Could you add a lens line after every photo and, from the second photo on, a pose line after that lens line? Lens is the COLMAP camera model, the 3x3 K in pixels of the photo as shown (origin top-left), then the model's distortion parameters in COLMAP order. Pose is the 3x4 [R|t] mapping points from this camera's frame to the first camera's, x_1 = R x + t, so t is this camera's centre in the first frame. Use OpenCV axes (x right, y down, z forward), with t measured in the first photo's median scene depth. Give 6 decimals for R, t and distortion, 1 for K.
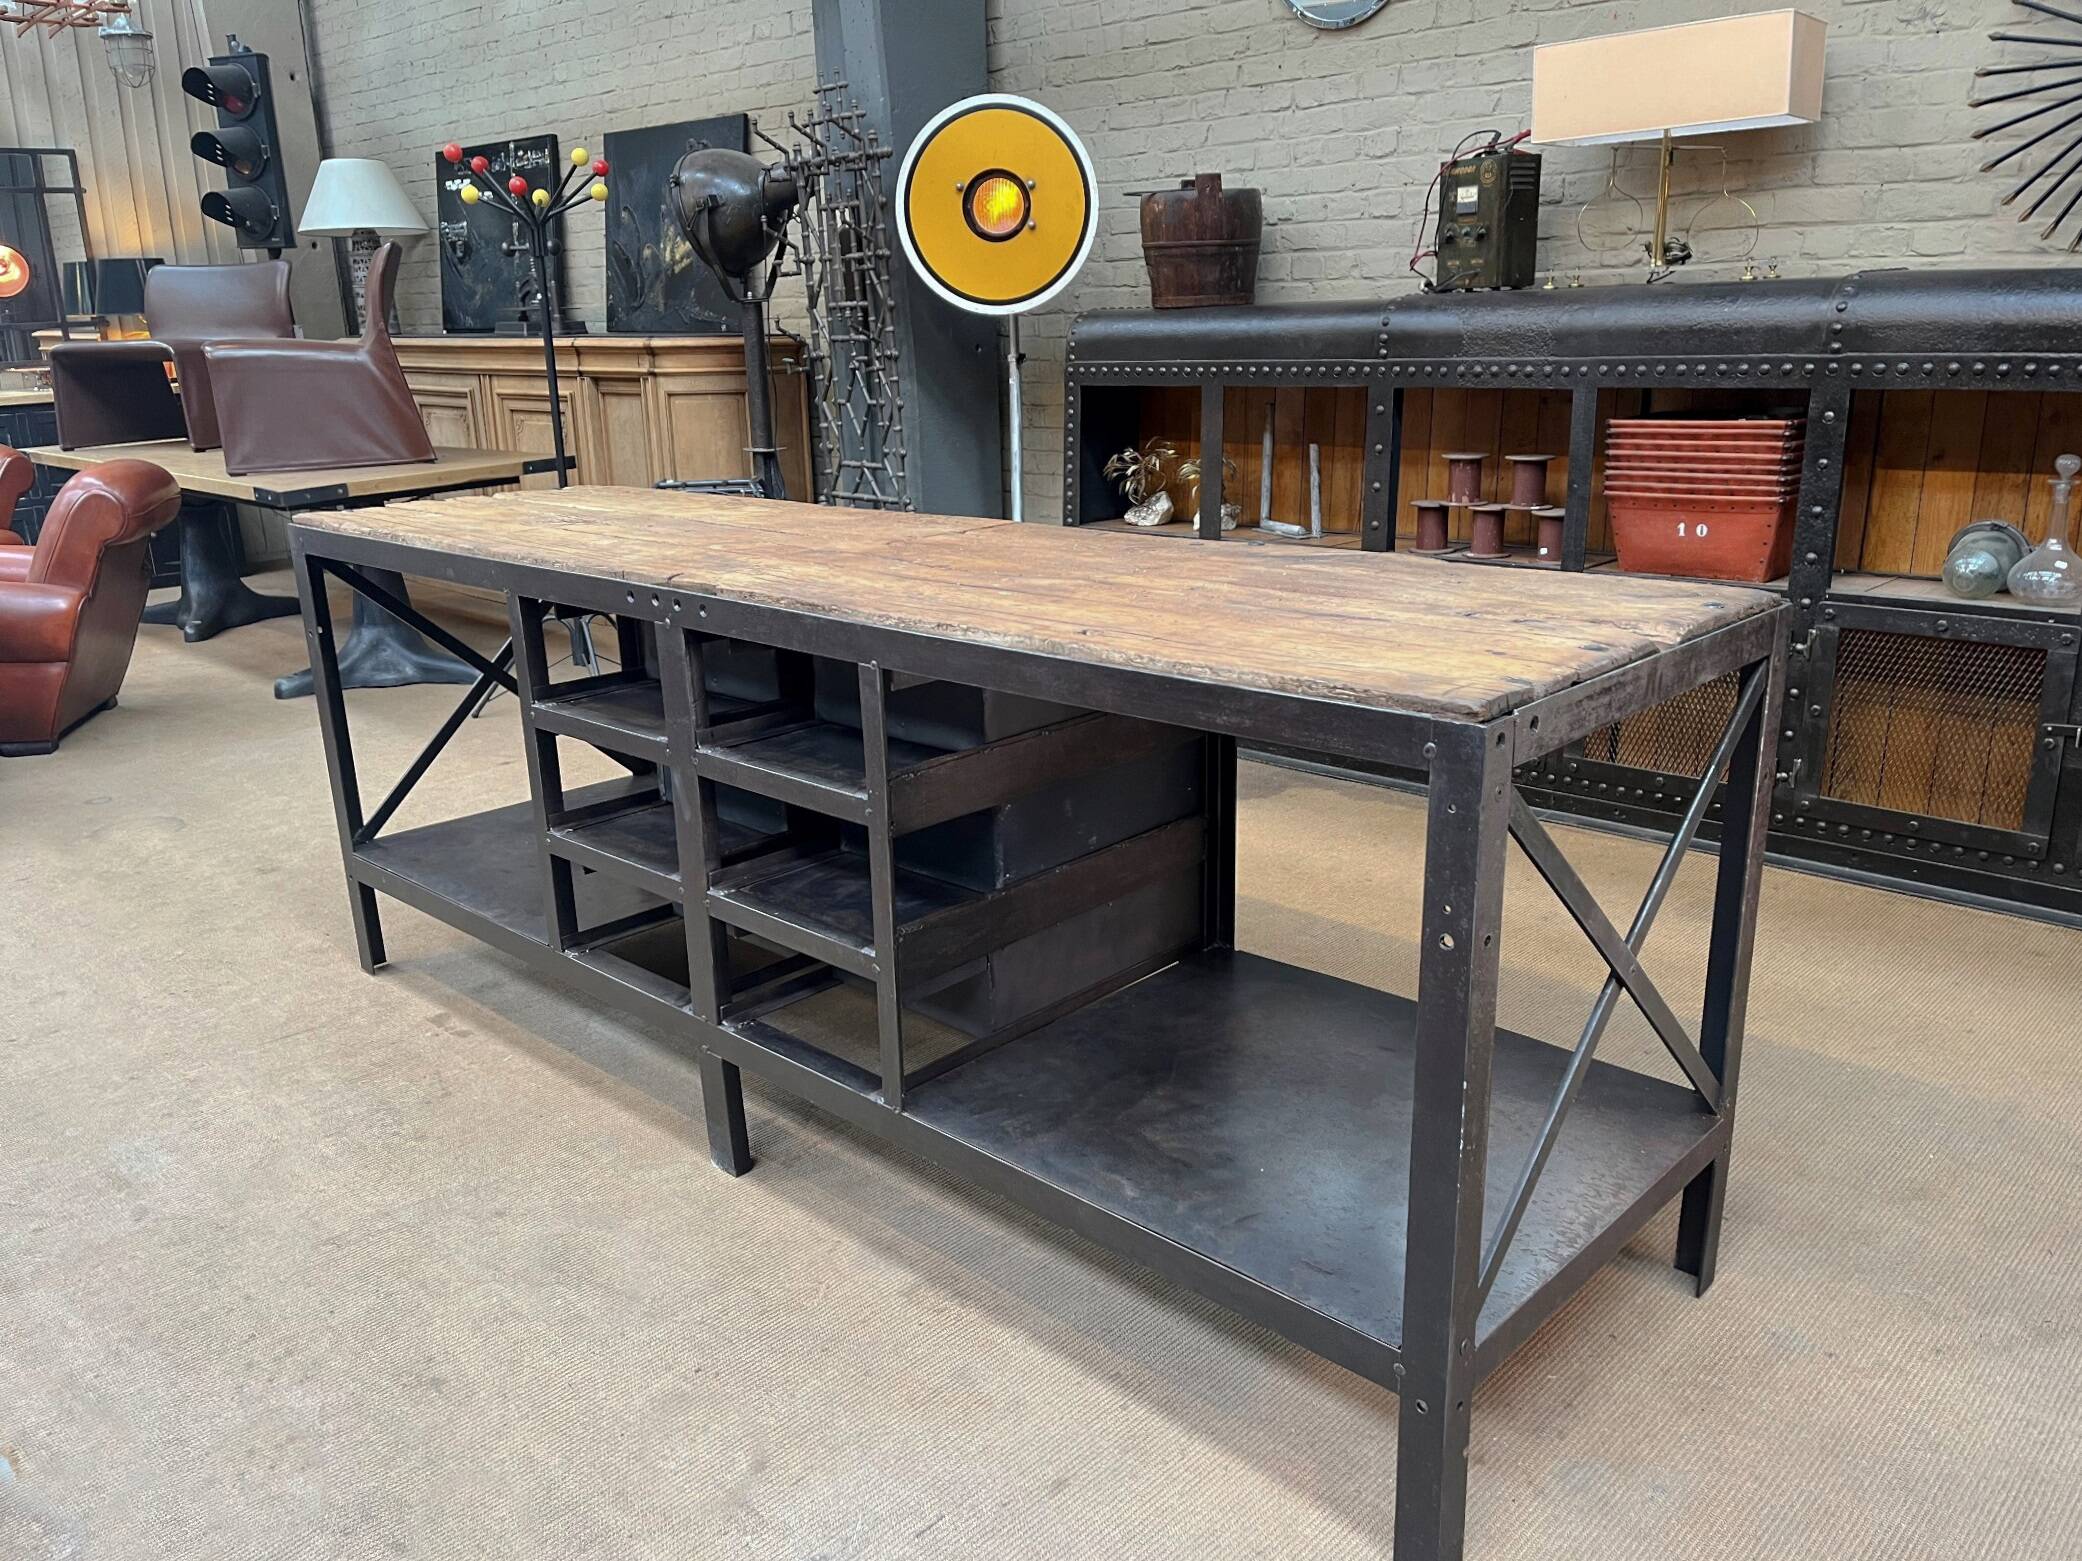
lens RADIAL K [[1591.9, 0, 1019.7], [0, 1591.9, 787.2], [0, 0, 1]] dist [0.045101, -0.044440]
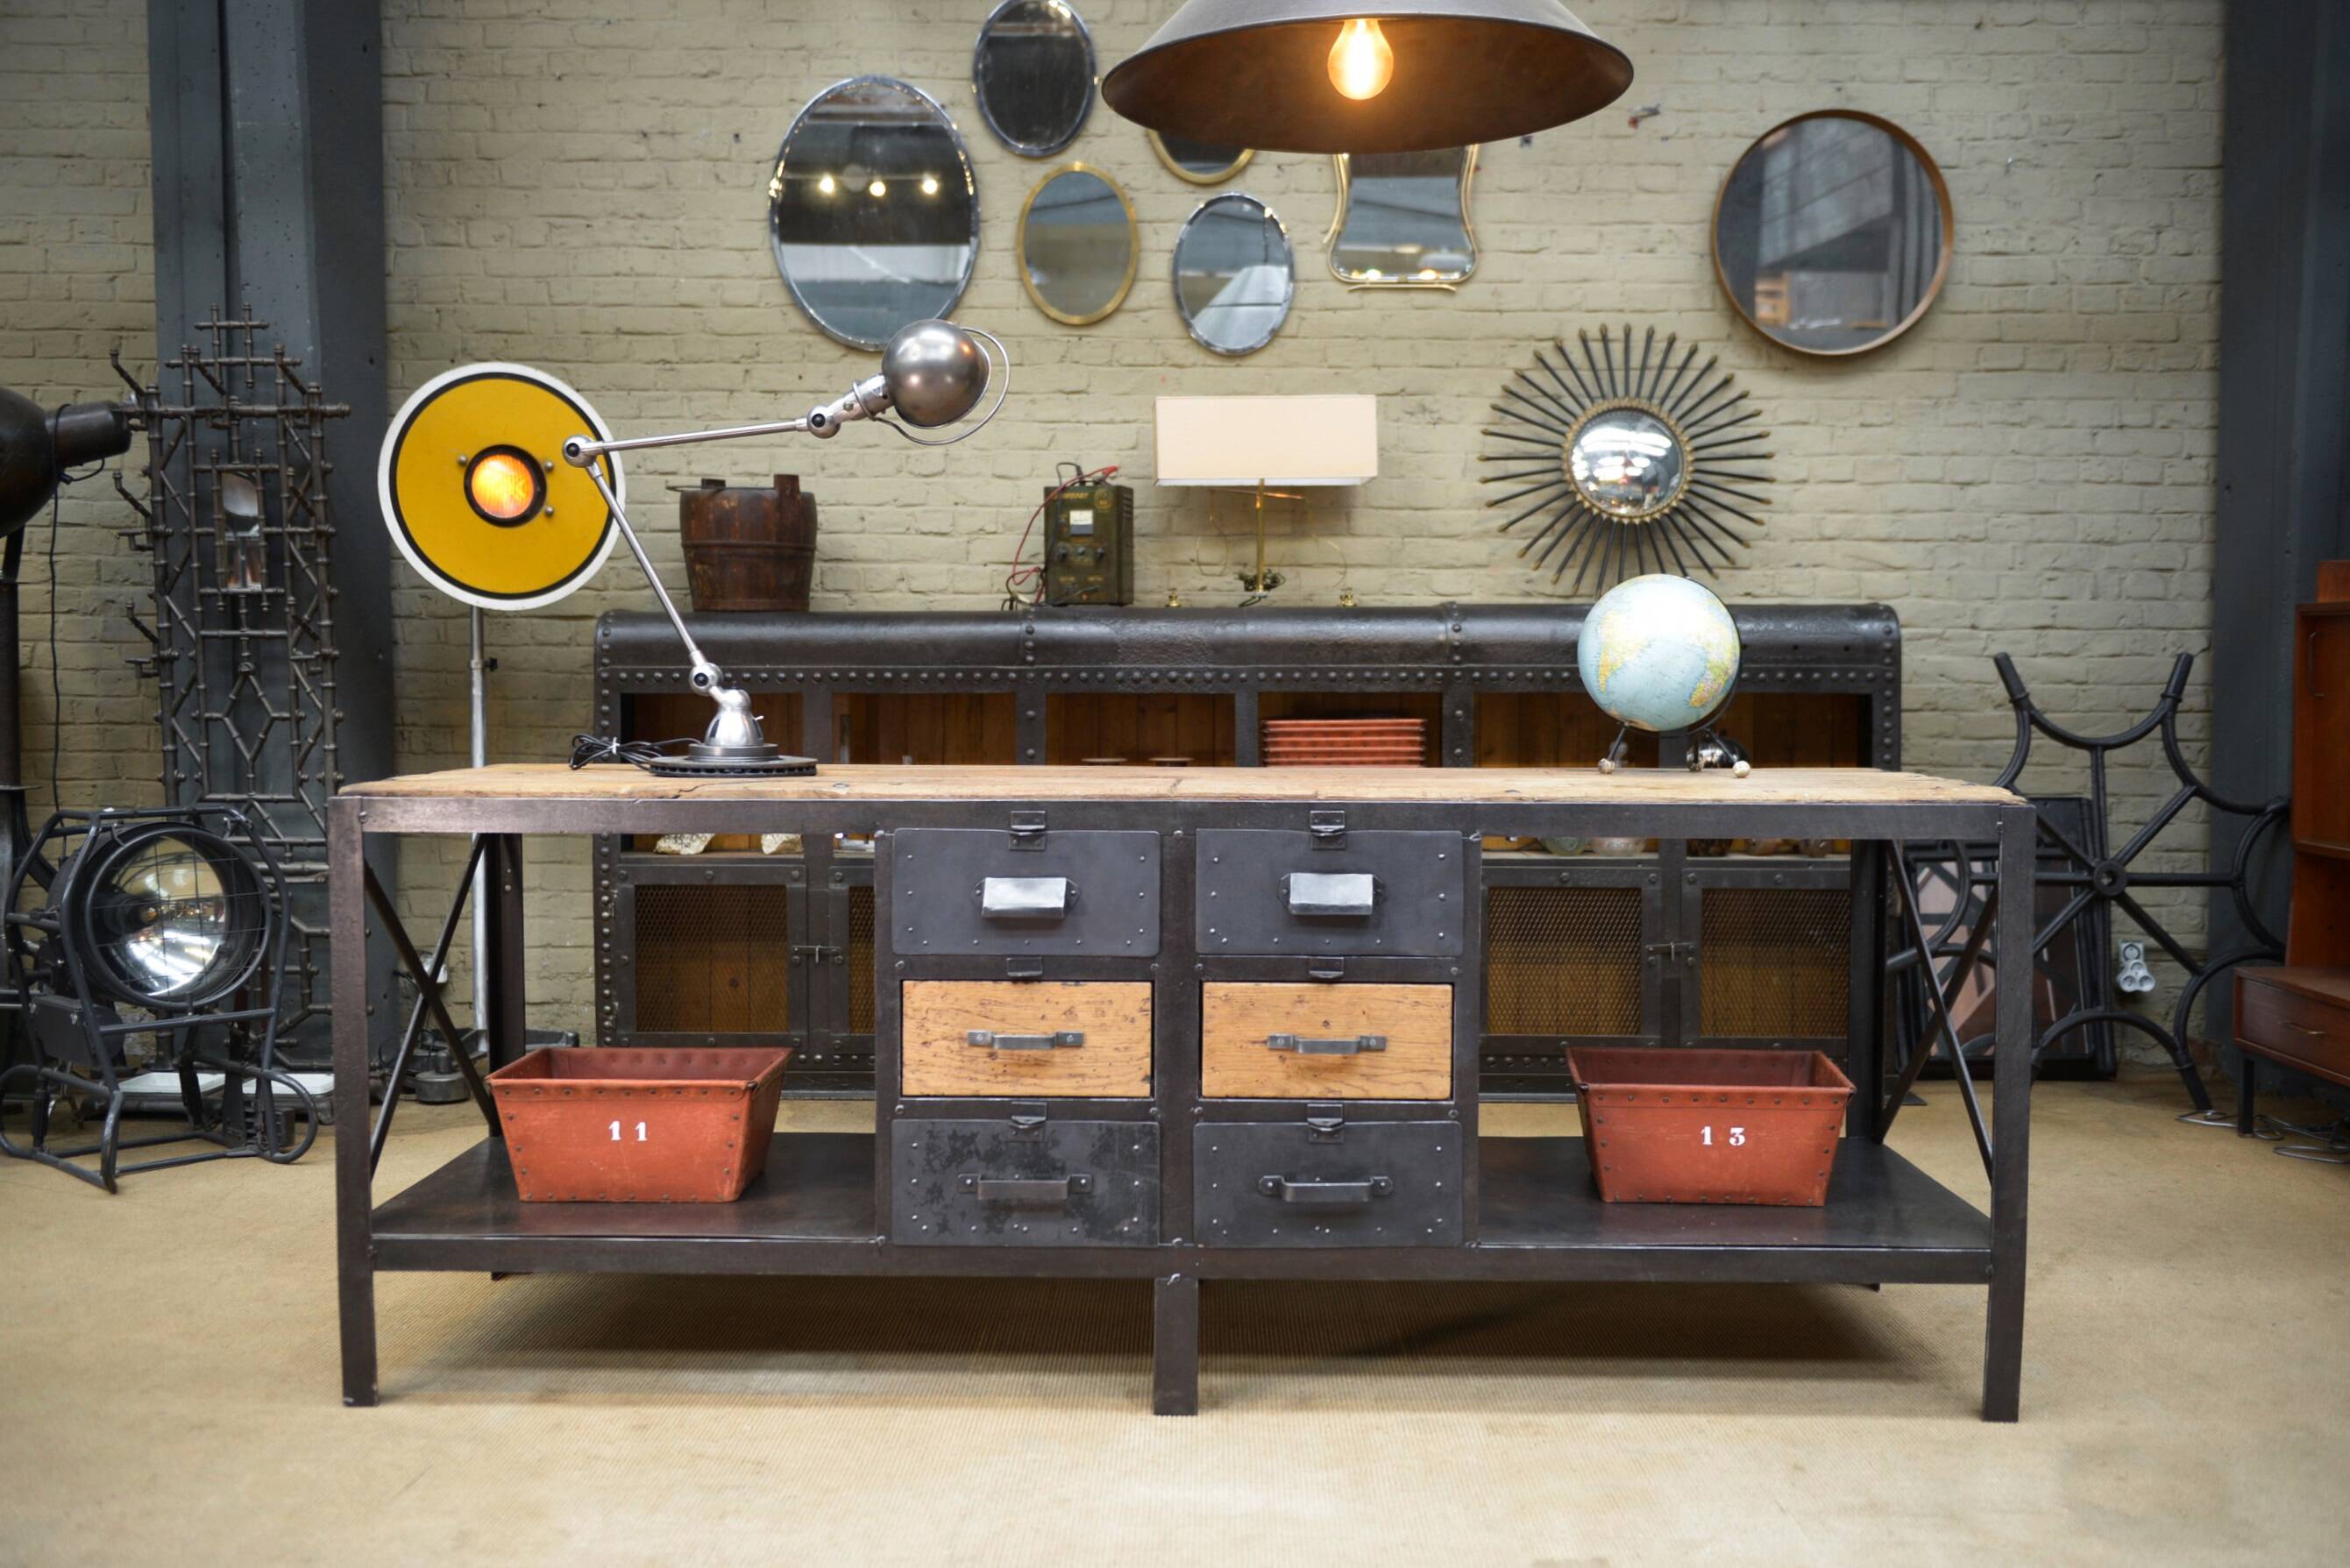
lens RADIAL K [[2166.7, 0, 1165.7], [0, 2166.7, 786.8], [0, 0, 1]] dist [0.009697, 0.000000]
pose [[0.727417, -0.003685, 0.686186, -0.655833], [0.172804, 0.968741, -0.177985, 0.062892], [-0.664081, 0.248045, 0.705316, 0.007708]]
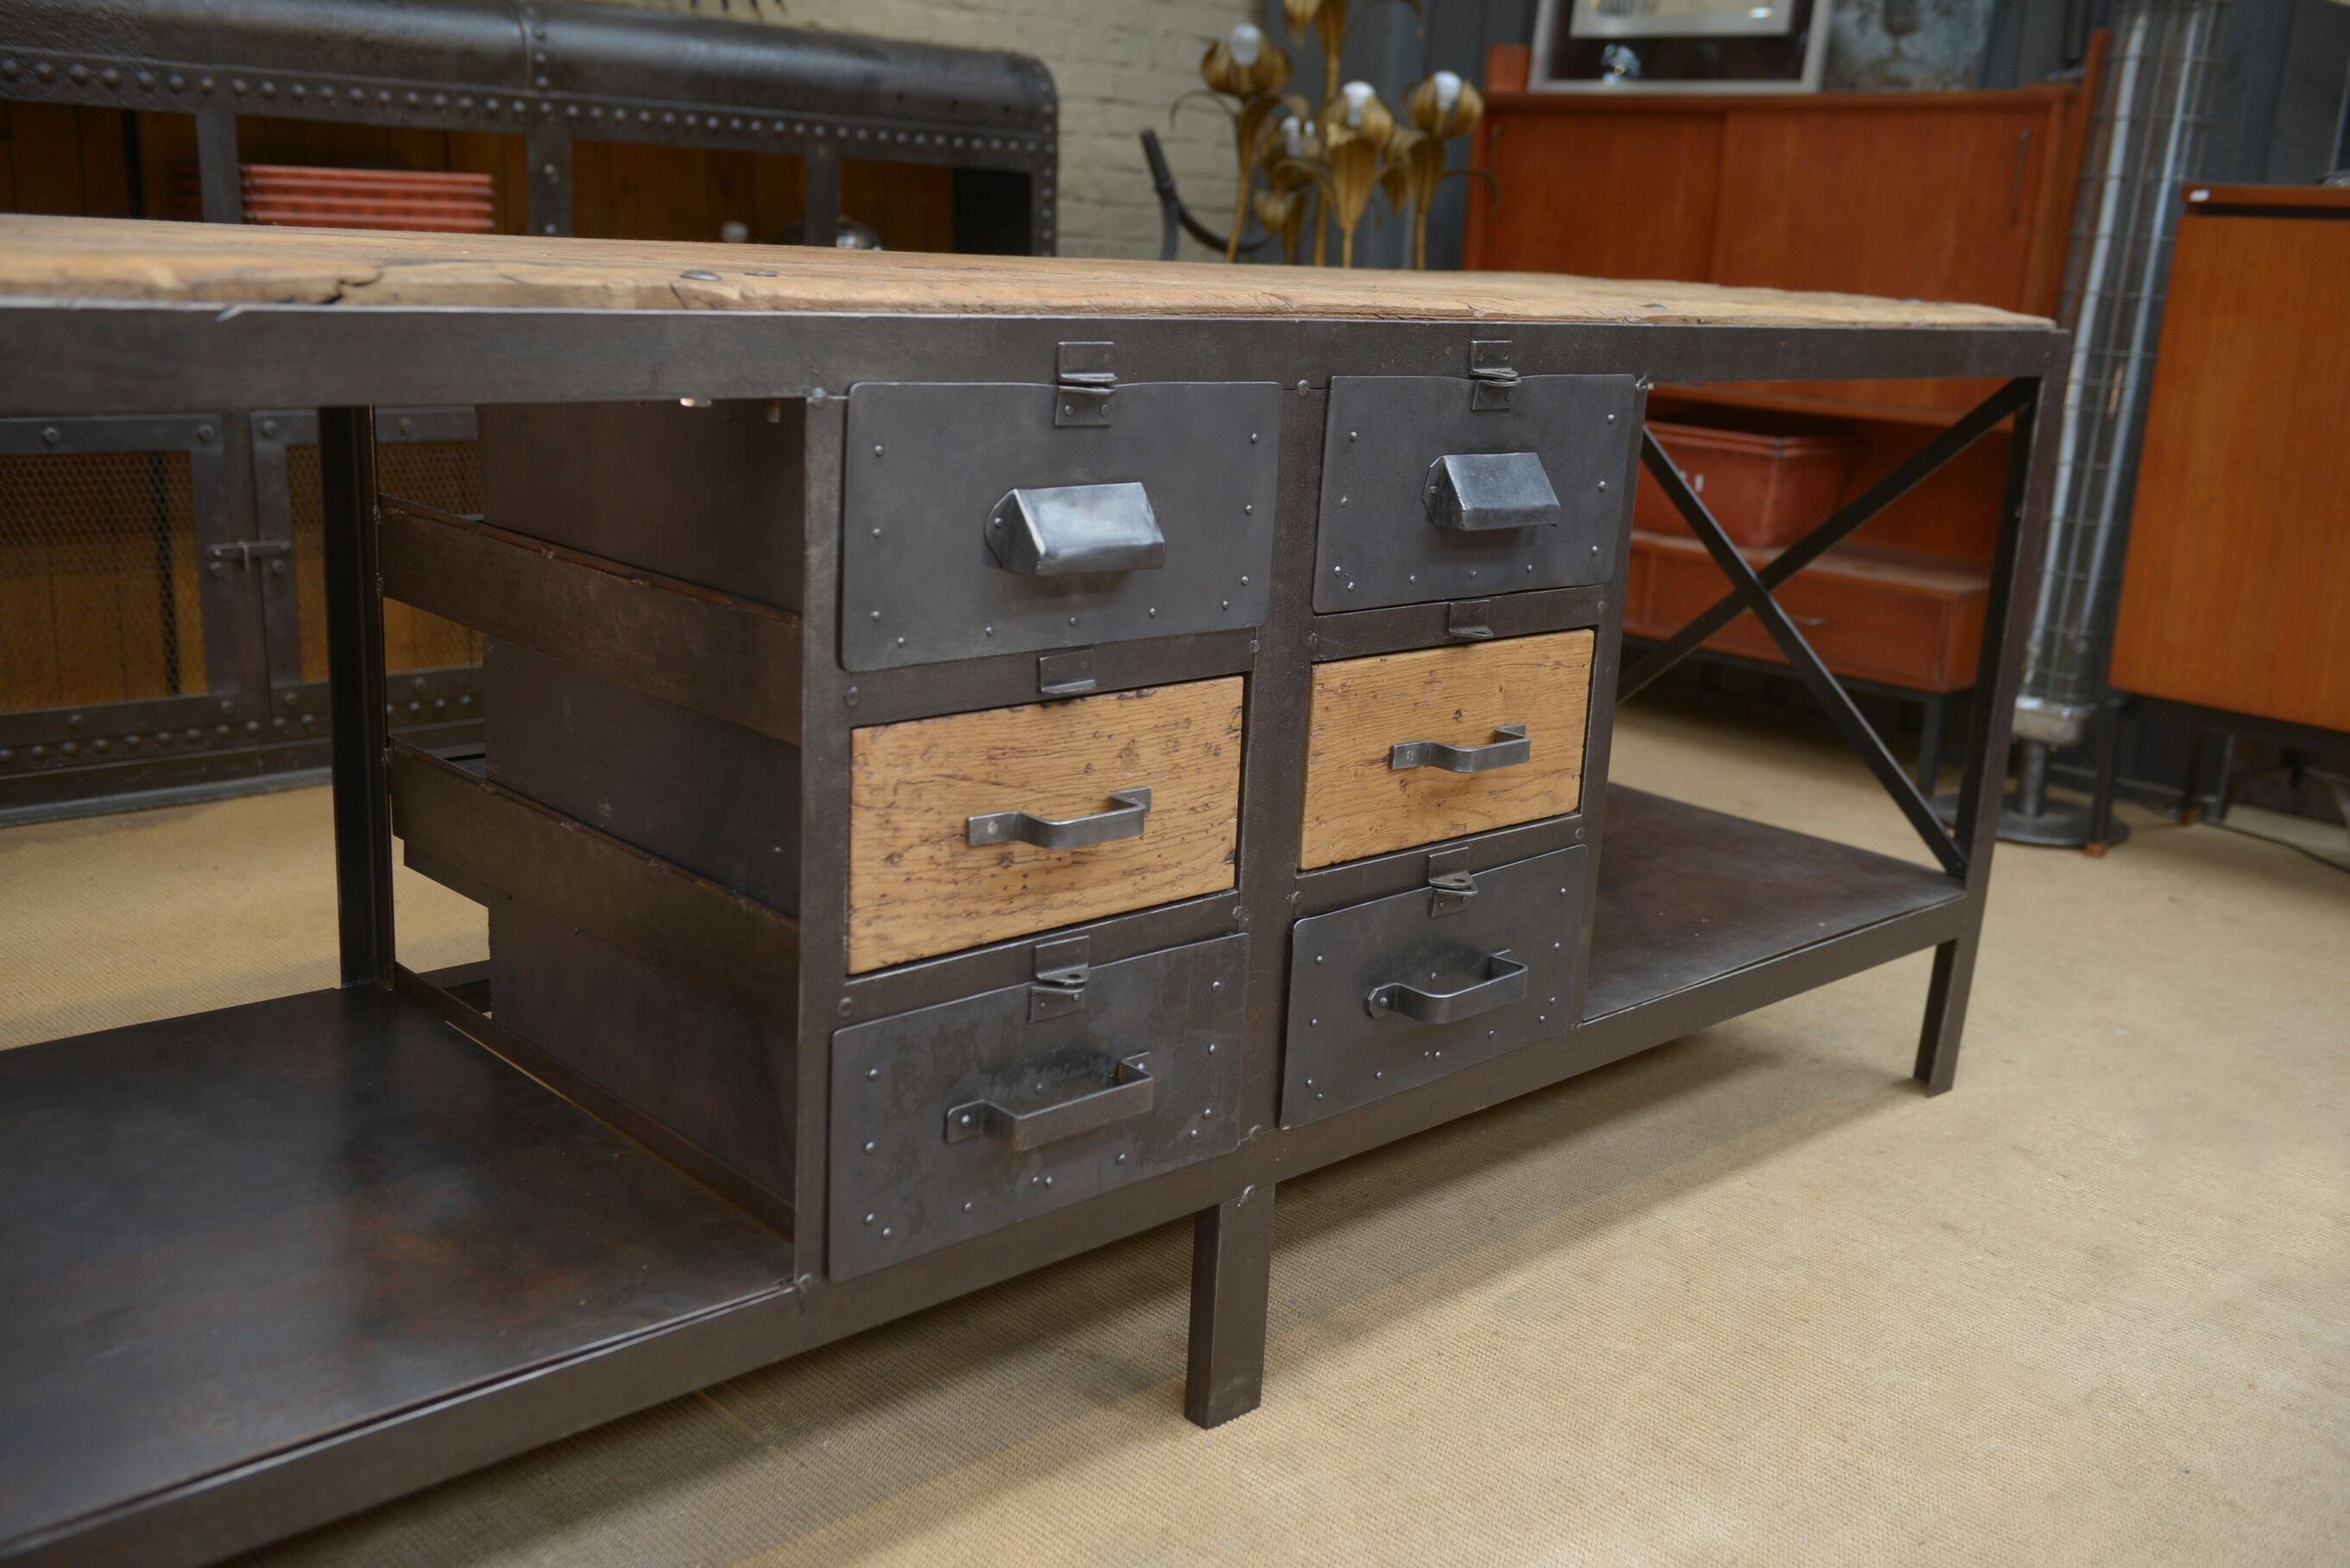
lens RADIAL K [[2240.7, 0, 1175.2], [0, 2240.7, 792.5], [0, 0, 1]] dist [0.025467, 0.000000]
pose [[0.037439, -0.217372, 0.975371, -0.539445], [0.233412, 0.950958, 0.202972, -0.077466], [-0.971657, 0.220064, 0.086340, 0.564961]]
